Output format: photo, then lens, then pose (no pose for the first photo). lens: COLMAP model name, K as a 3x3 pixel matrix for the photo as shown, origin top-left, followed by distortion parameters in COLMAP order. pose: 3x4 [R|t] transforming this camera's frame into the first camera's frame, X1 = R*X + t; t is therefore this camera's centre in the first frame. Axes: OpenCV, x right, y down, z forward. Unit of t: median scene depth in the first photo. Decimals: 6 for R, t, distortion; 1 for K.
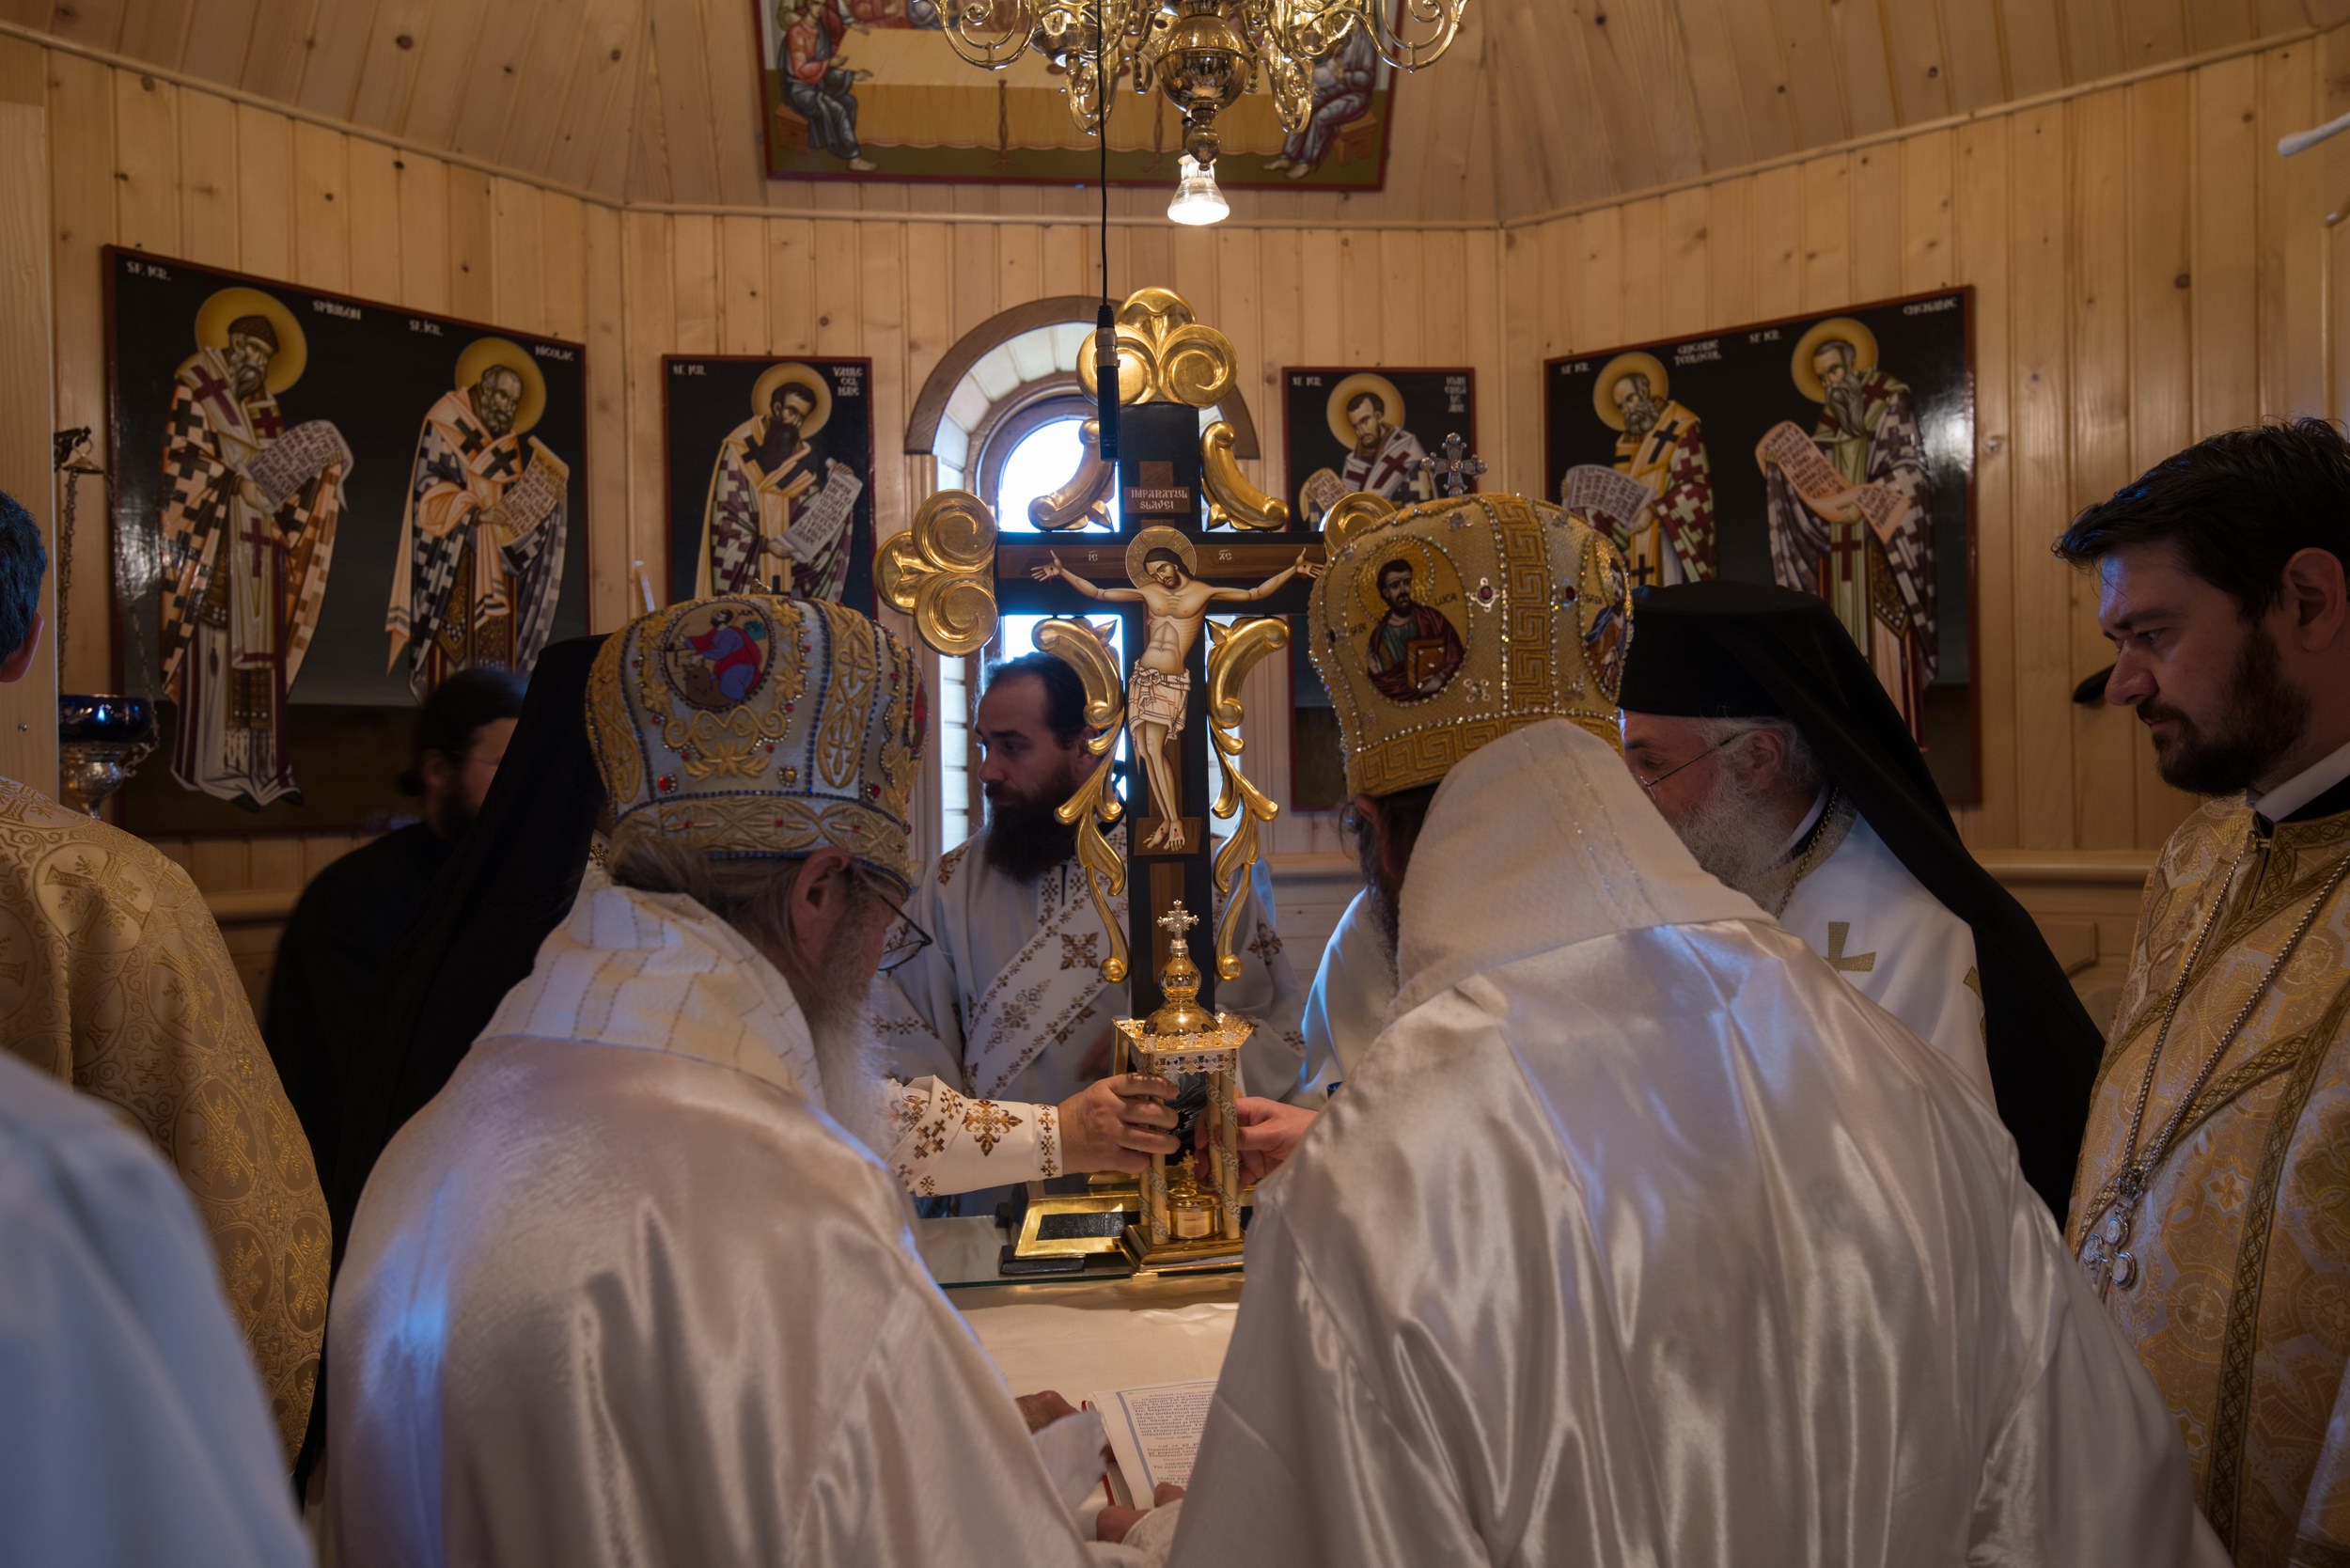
lens RADIAL K [[1758.6, 0, 1174.1], [0, 1758.6, 772.6], [0, 0, 1]] dist [0.031738, 0.002868]
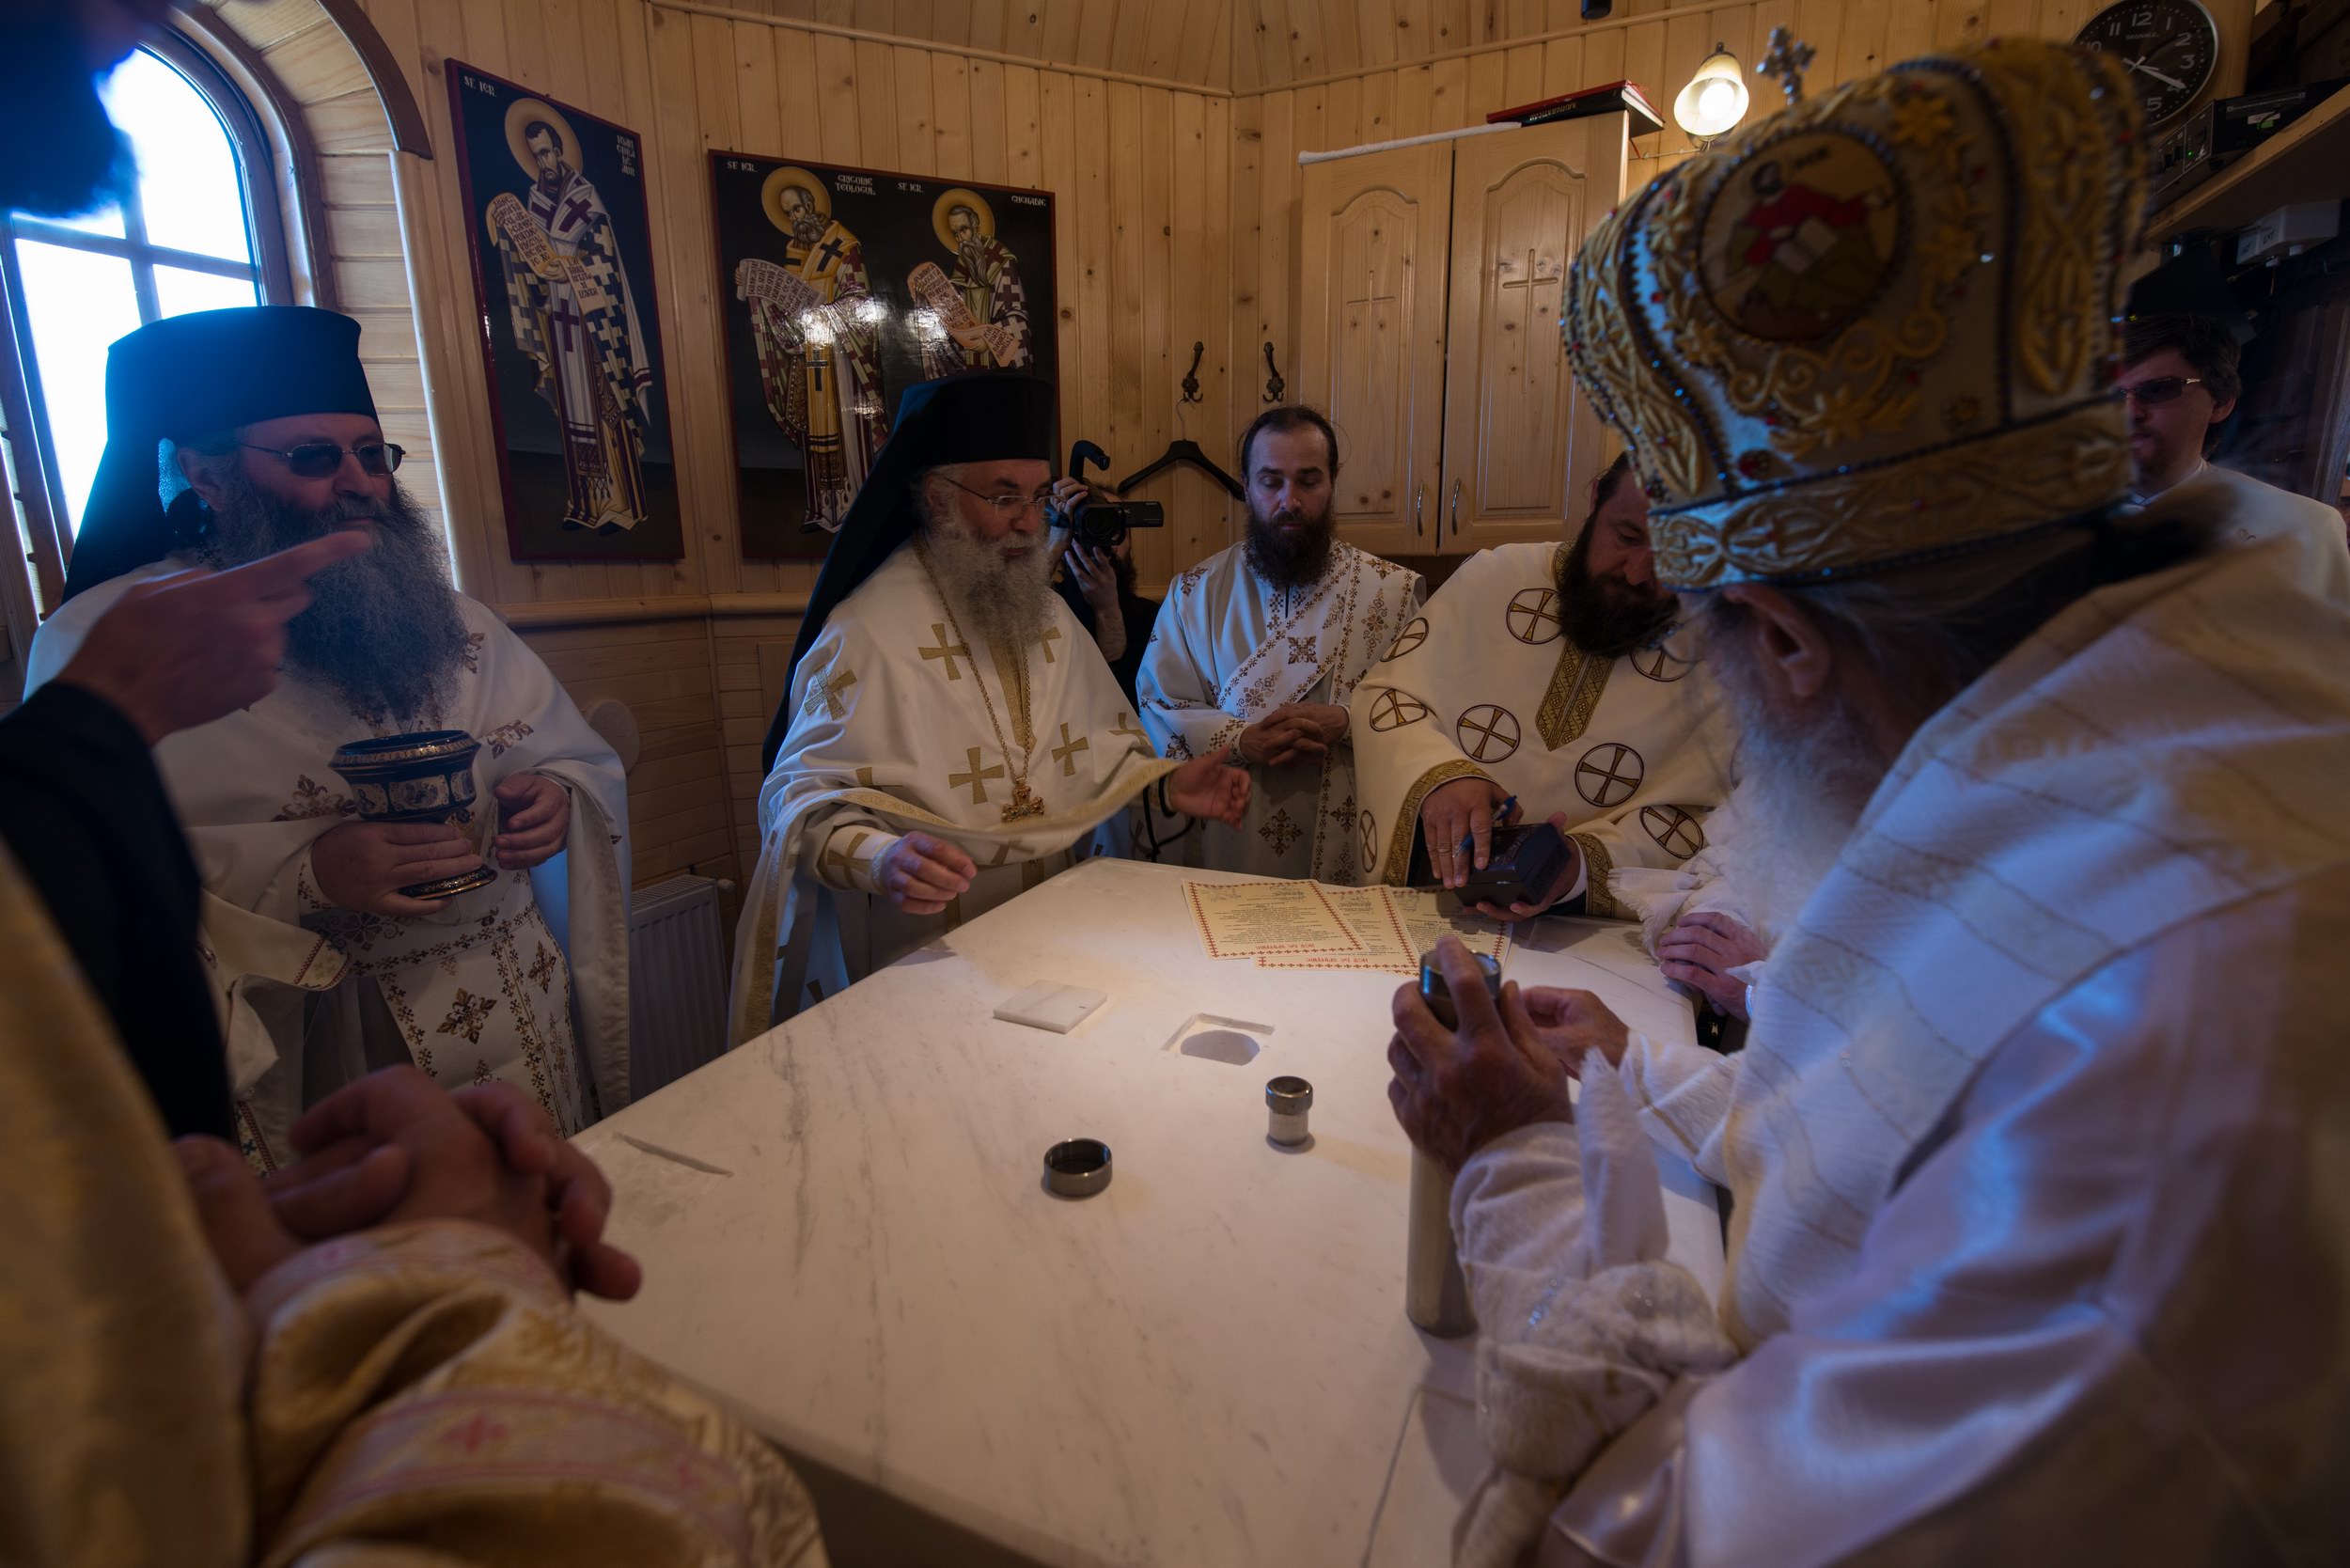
lens RADIAL K [[1021.7, 0, 1175.0], [0, 1021.7, 784.0], [0, 0, 1]] dist [-0.009989, -0.005981]
pose [[0.518882, -0.162361, 0.839285, -0.251513], [-0.009016, 0.980703, 0.195293, 0.032685], [-0.854798, -0.108901, 0.507406, 0.401069]]
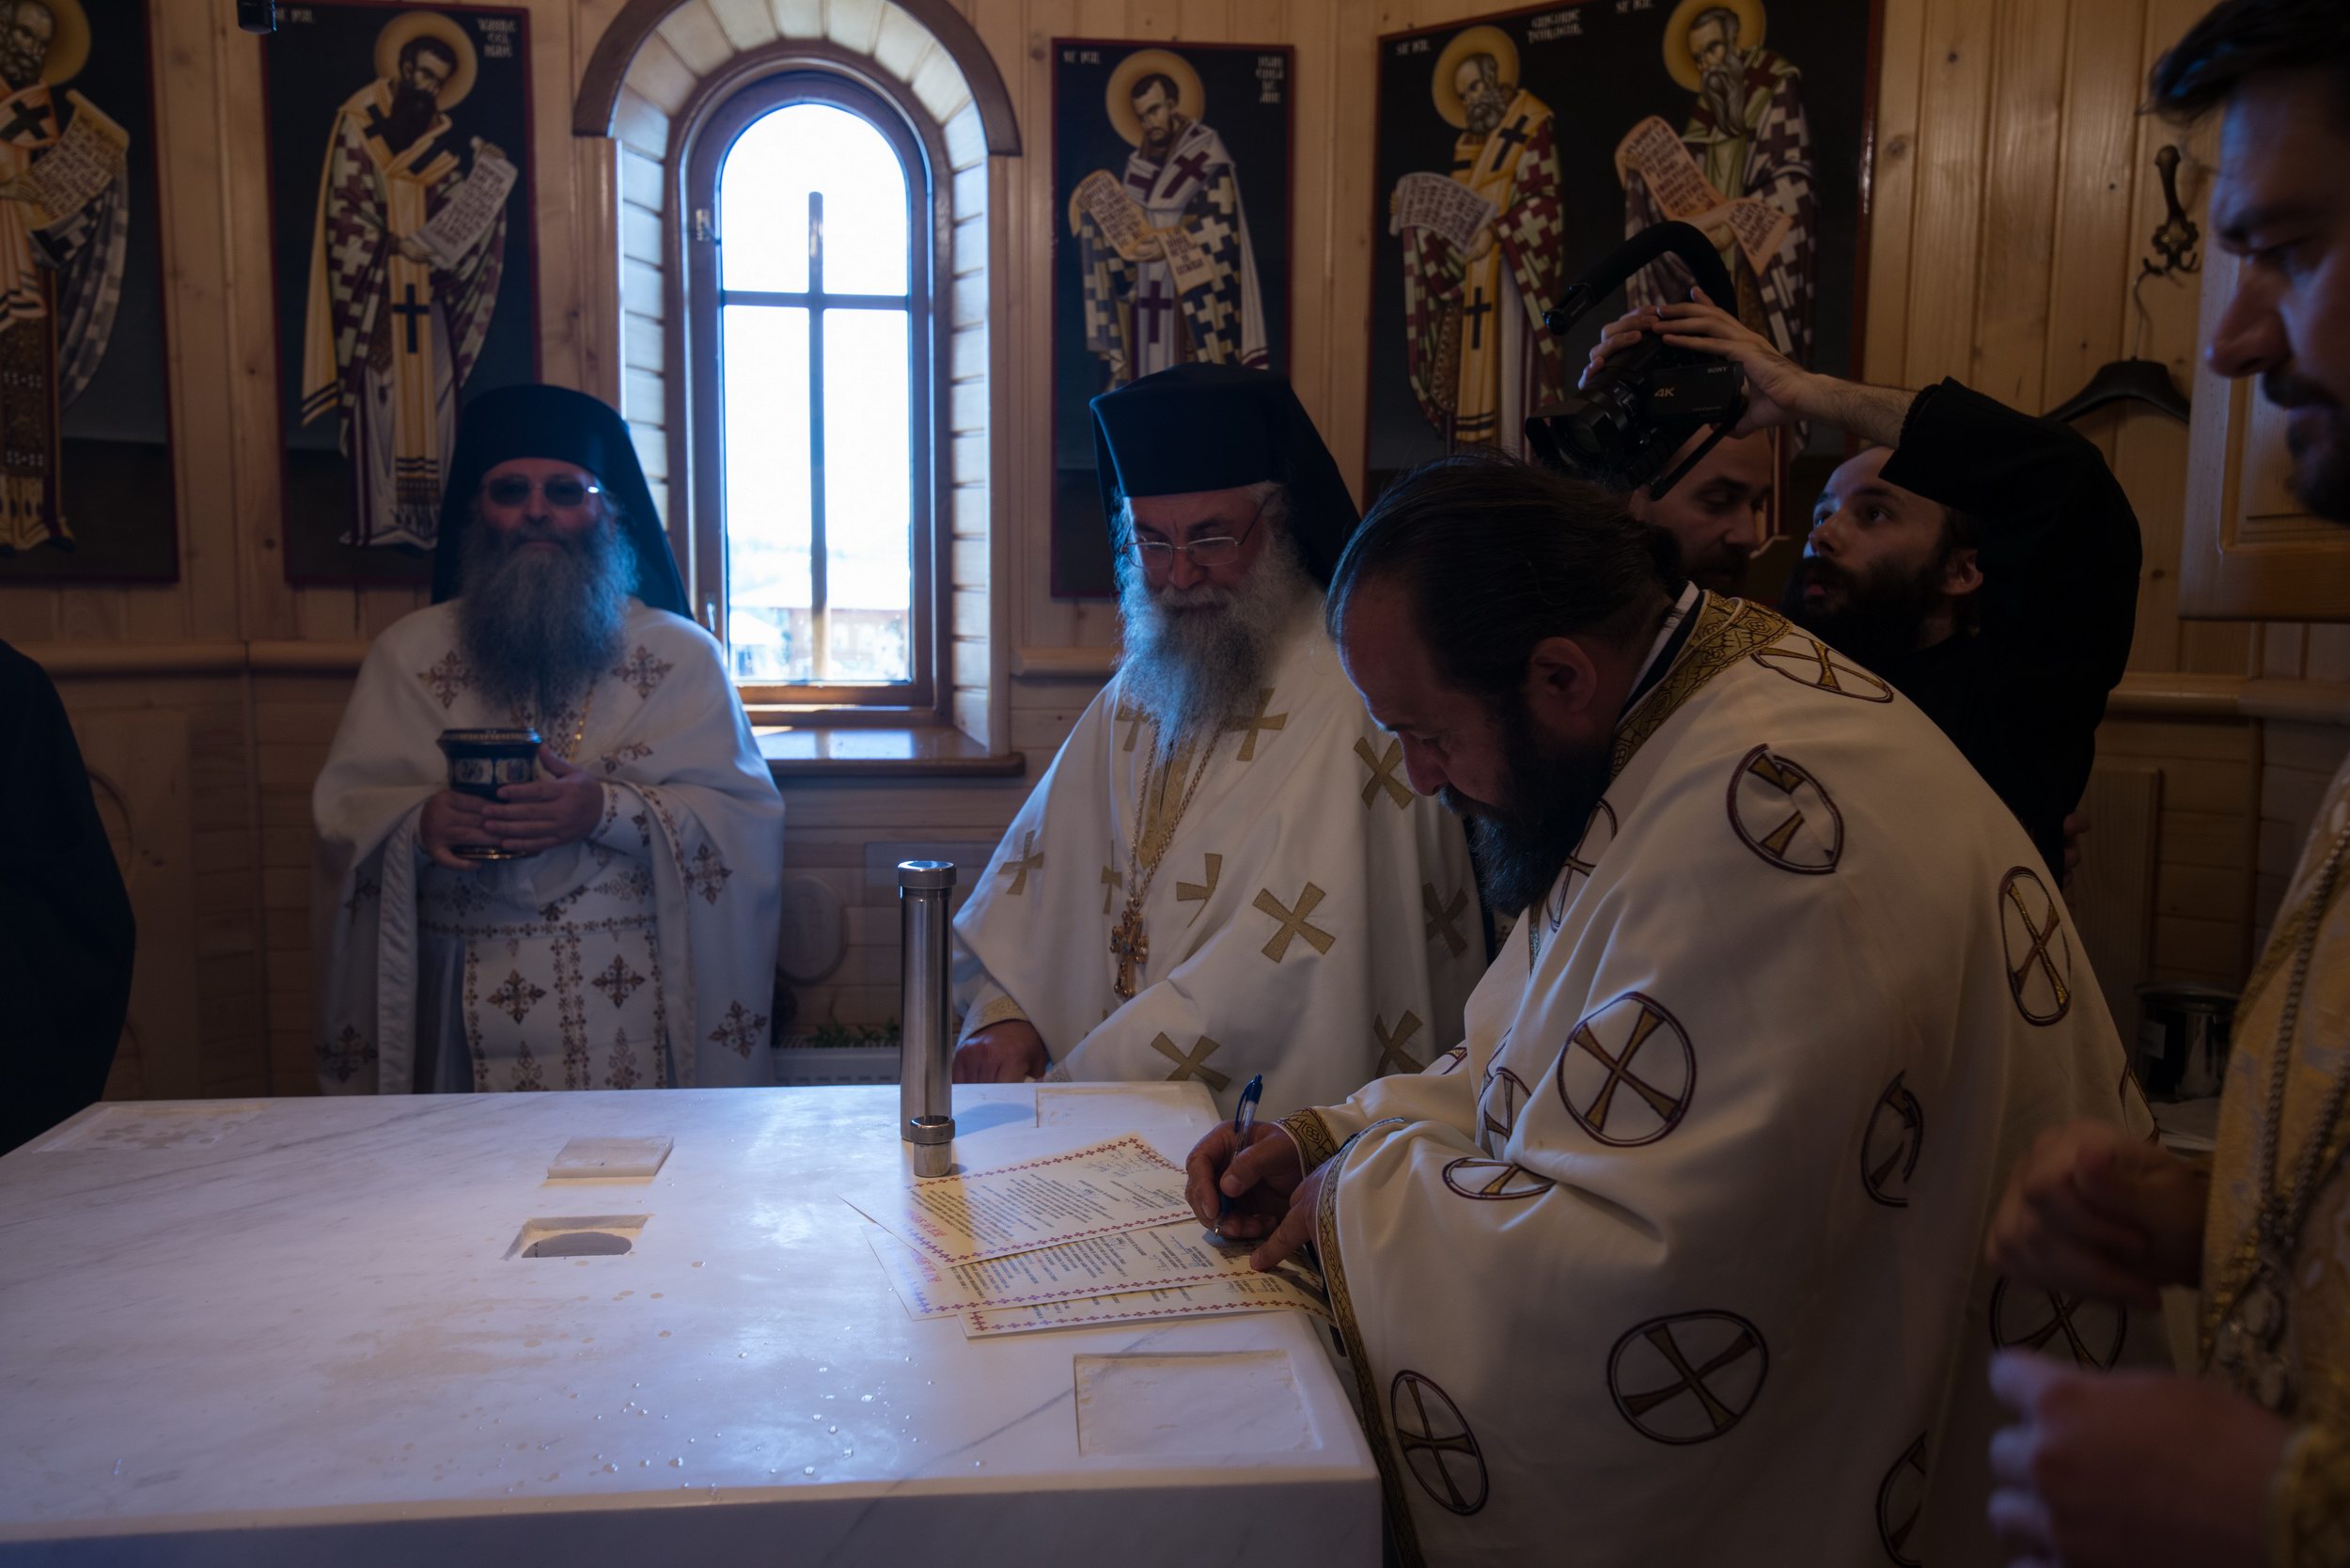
lens RADIAL K [[1900.6, 0, 1177.7], [0, 1900.6, 773.0], [0, 0, 1]] dist [0.035406, 0.005964]
pose [[0.999340, 0.030769, -0.019302, 0.153926], [-0.028577, 0.994054, 0.105071, 0.009276], [0.022420, -0.104450, 0.994277, 0.109642]]
